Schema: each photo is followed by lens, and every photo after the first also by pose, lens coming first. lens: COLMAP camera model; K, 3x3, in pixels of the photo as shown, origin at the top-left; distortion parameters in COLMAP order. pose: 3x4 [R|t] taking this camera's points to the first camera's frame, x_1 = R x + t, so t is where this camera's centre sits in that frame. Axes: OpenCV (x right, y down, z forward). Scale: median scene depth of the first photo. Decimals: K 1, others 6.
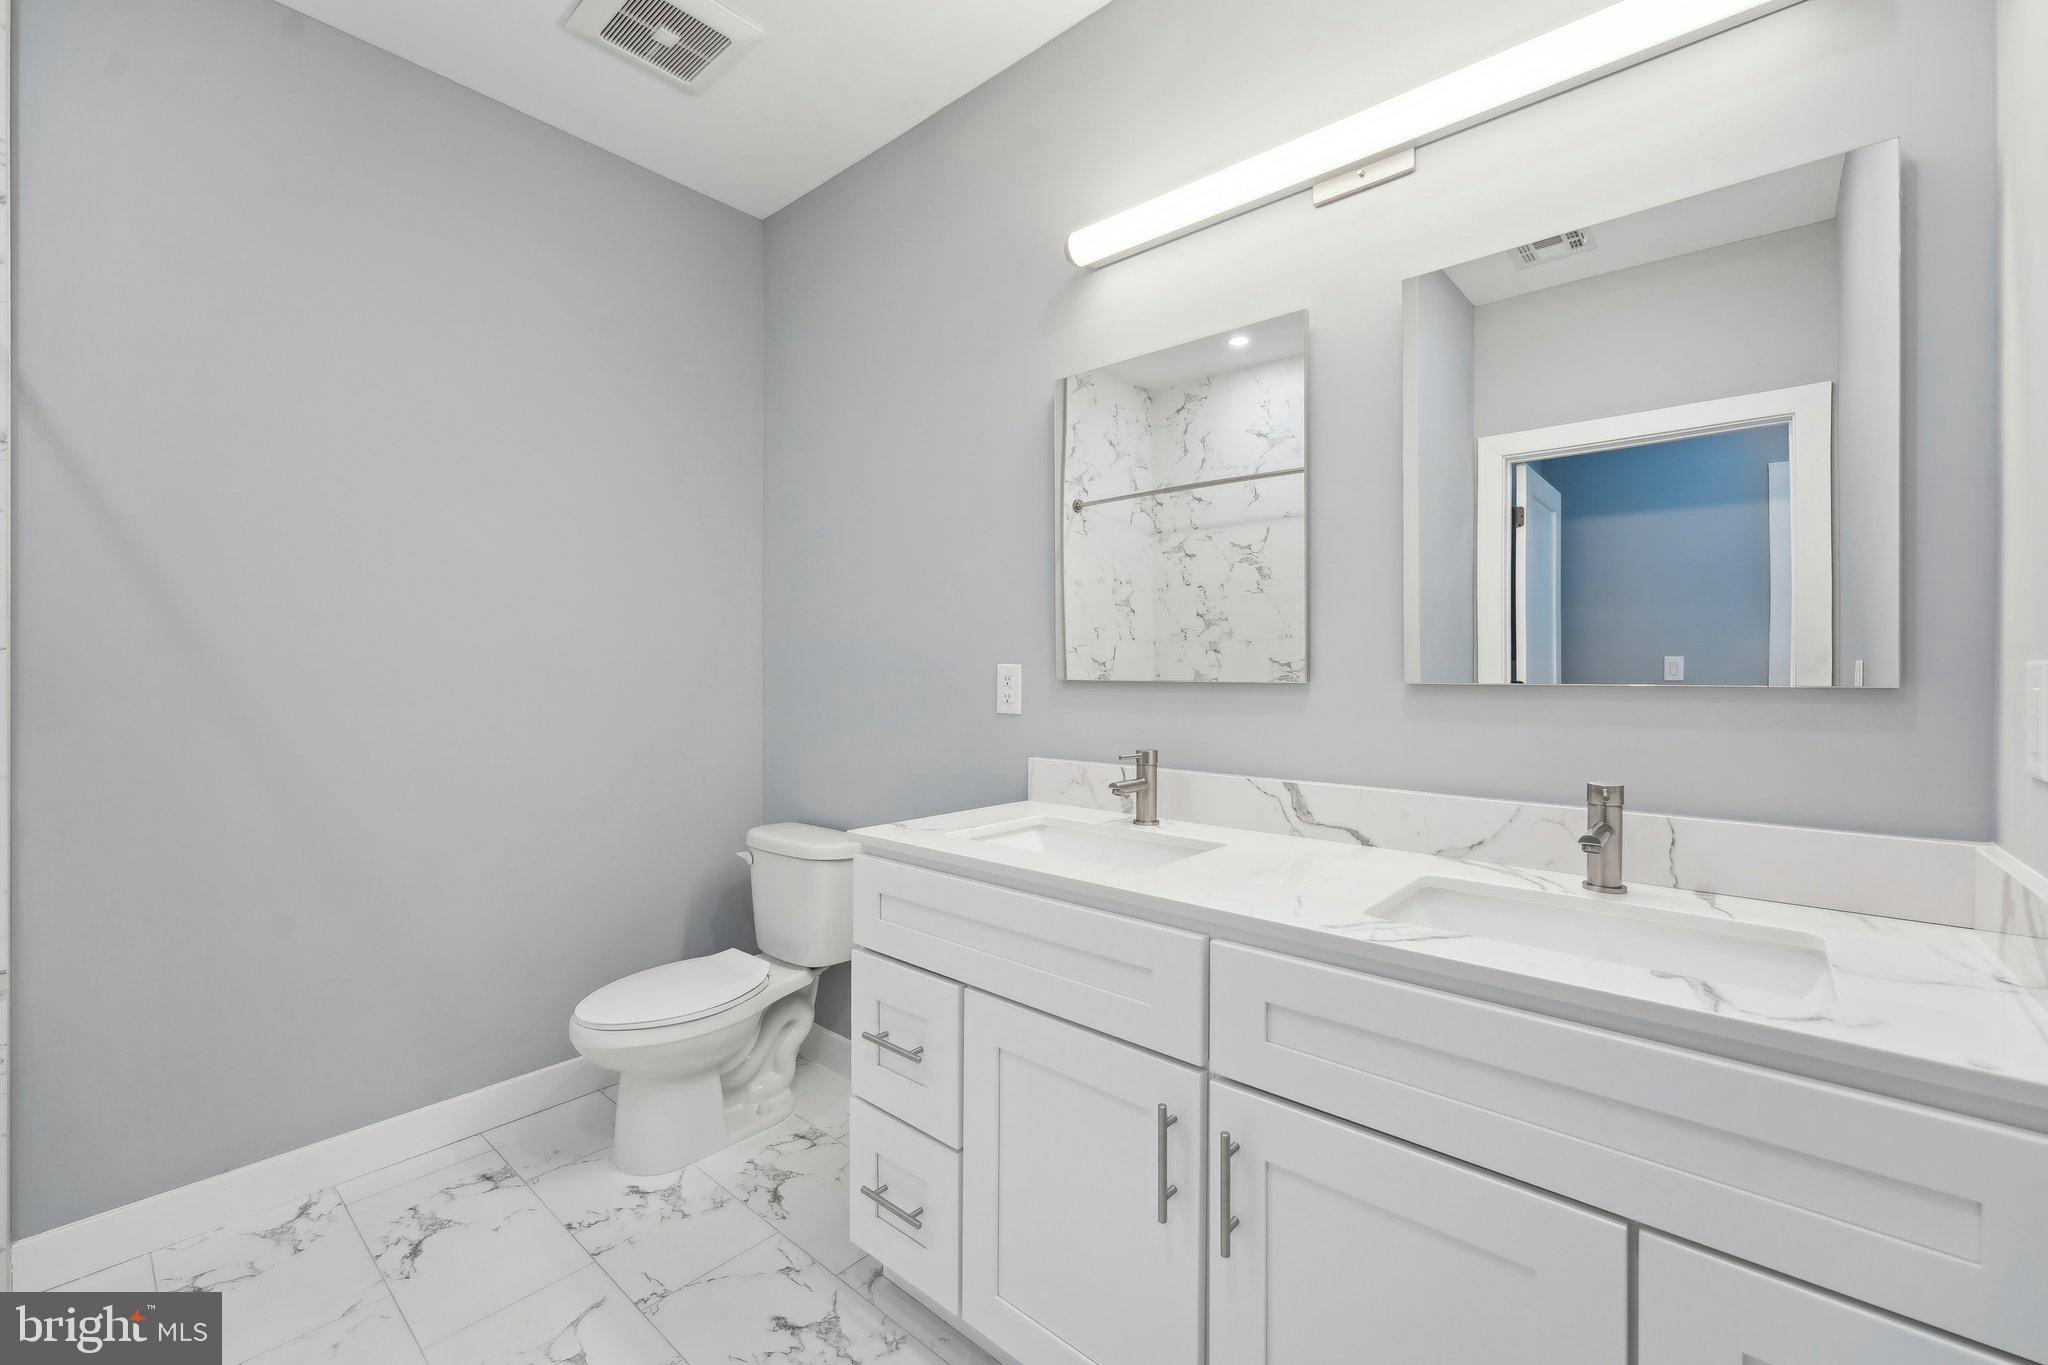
lens RADIAL K [[853.6, 0, 998.1], [0, 853.6, 680.4], [0, 0, 1]] dist [0.015021, -0.003923]
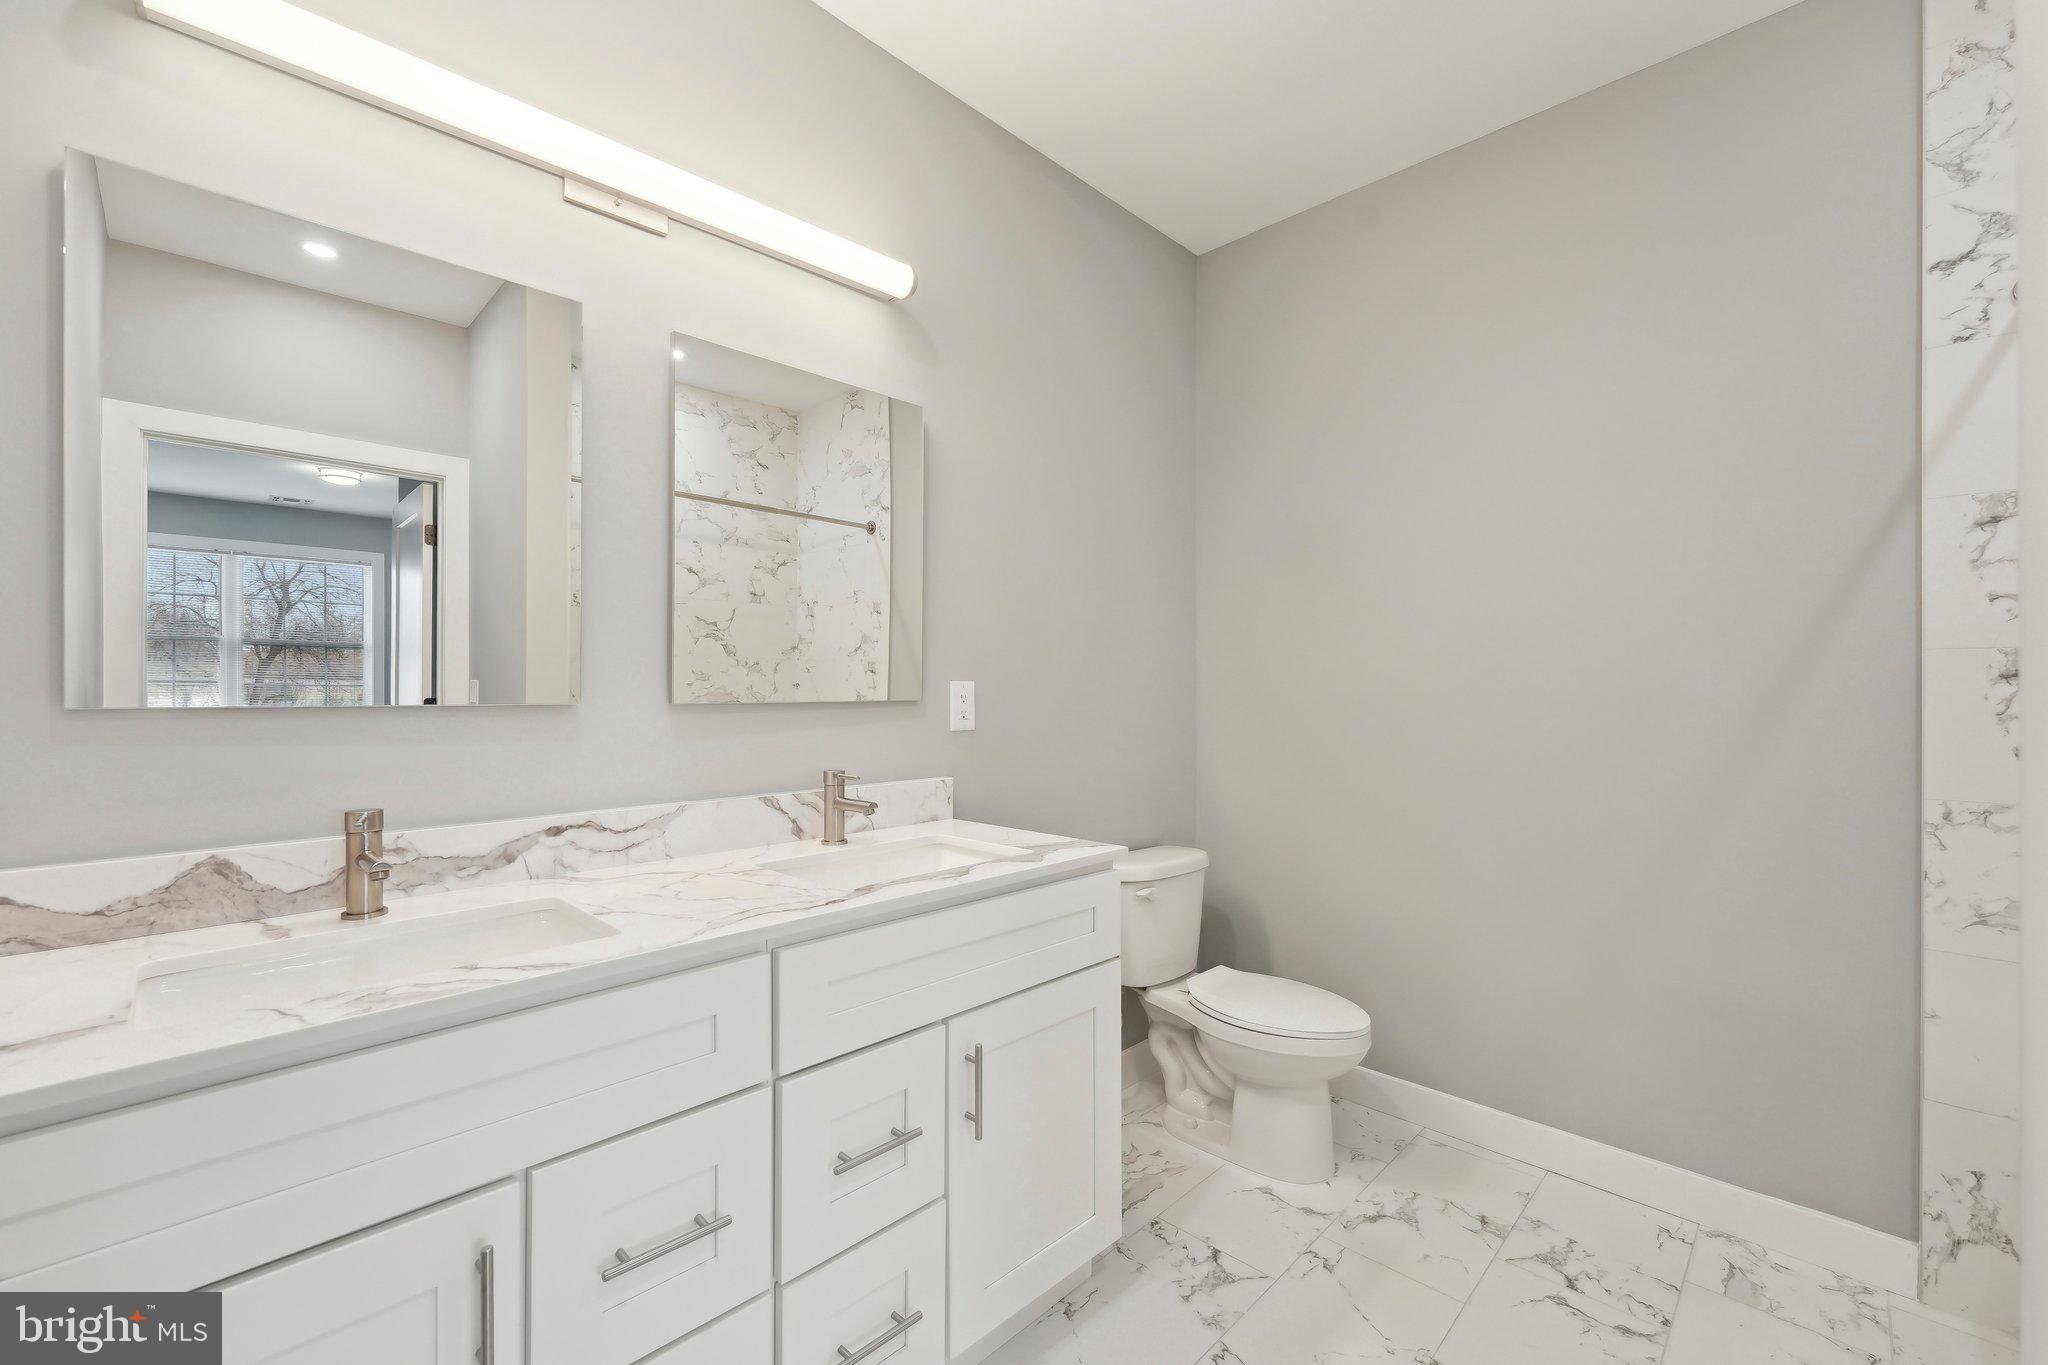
lens RADIAL K [[853.6, 0, 998.1], [0, 853.6, 680.4], [0, 0, 1]] dist [0.015021, -0.003923]
pose [[0.102506, 0.011964, 0.994660, -0.700533], [0.011947, 0.999841, -0.013258, -0.008042], [-0.994661, 0.013242, 0.102346, 0.596031]]
